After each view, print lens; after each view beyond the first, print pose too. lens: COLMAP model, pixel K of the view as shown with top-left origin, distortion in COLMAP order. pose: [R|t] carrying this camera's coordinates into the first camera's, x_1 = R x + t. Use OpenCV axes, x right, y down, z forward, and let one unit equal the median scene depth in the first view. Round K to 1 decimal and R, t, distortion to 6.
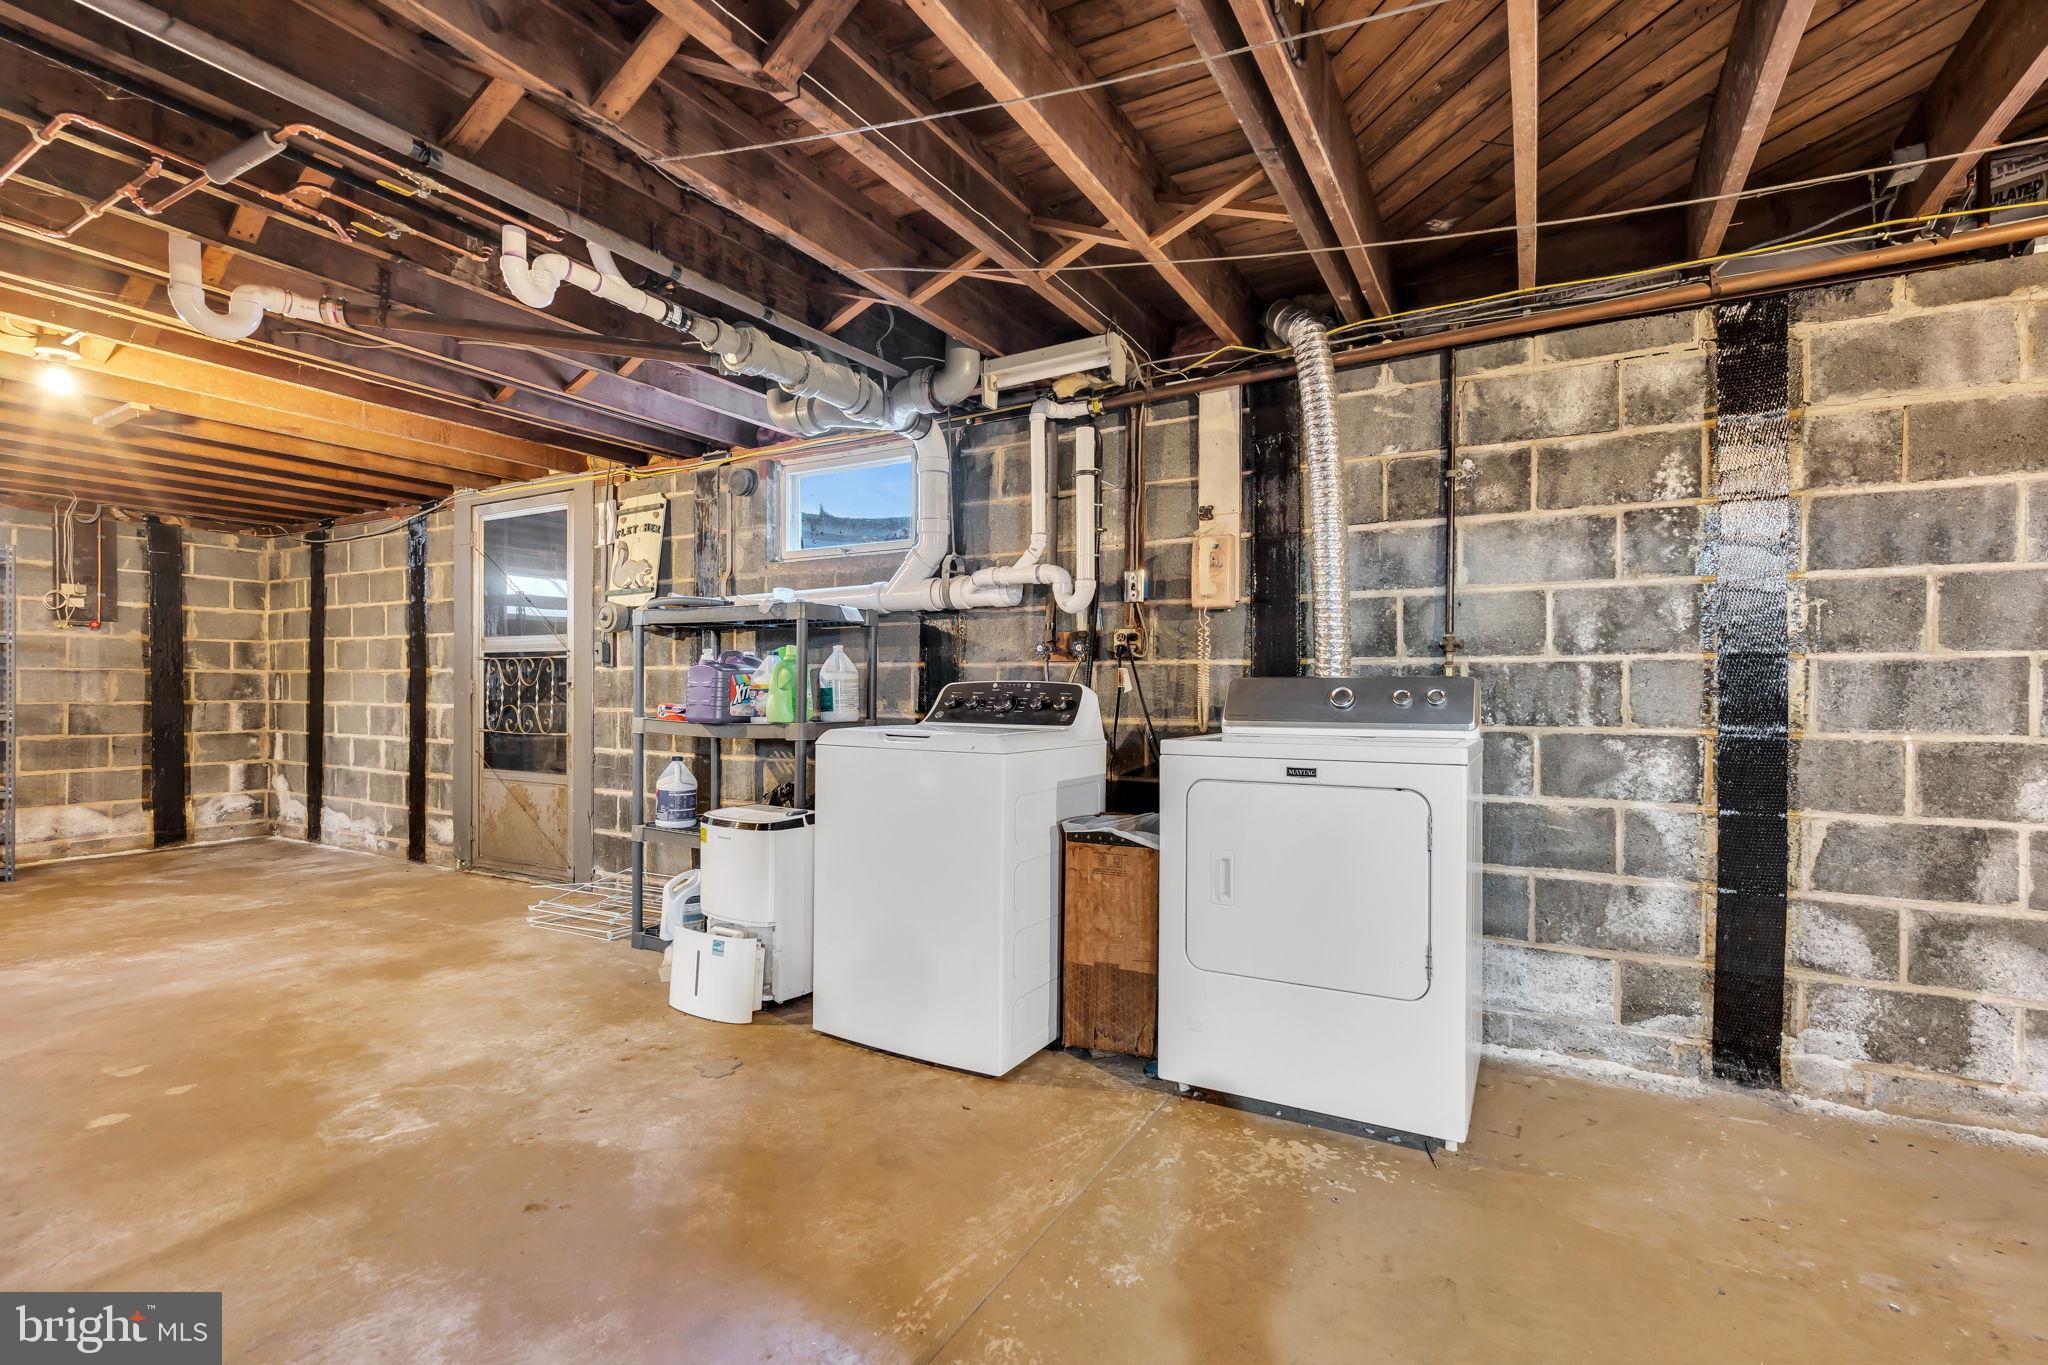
lens RADIAL K [[932.4, 0, 1021.5], [0, 932.4, 684.9], [0, 0, 1]] dist [-0.001482, -0.000334]
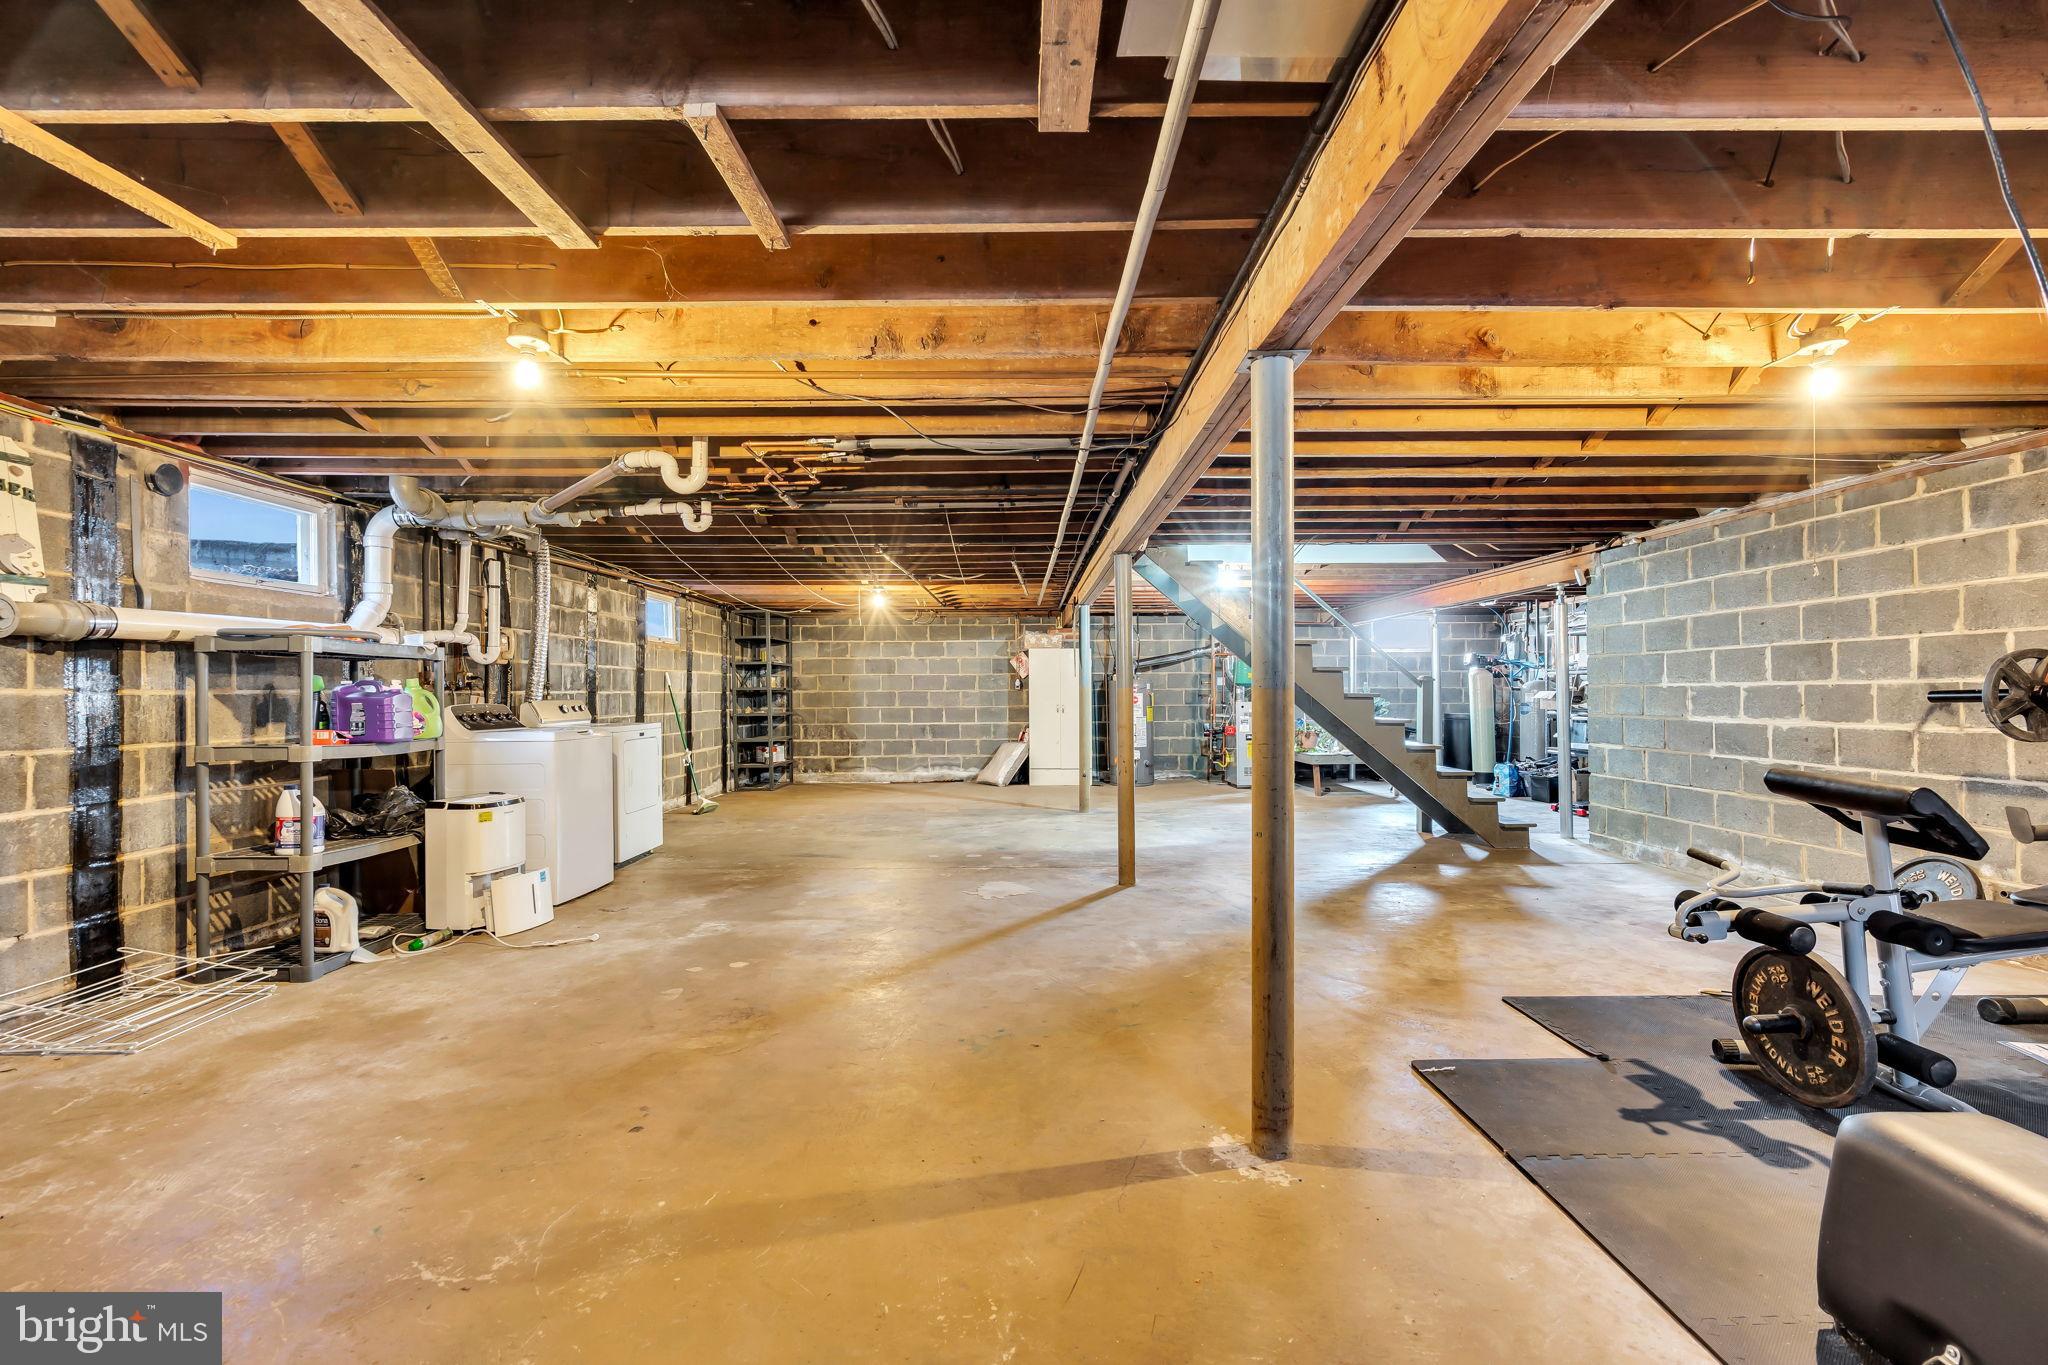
lens RADIAL K [[932.4, 0, 1023.5], [0, 932.4, 687.0], [0, 0, 1]] dist [-0.001482, -0.000334]
pose [[-0.497199, 0.004668, 0.867624, -1.712165], [0.003334, 0.999988, -0.003470, -0.022158], [-0.867630, 0.001167, -0.497209, 0.874300]]
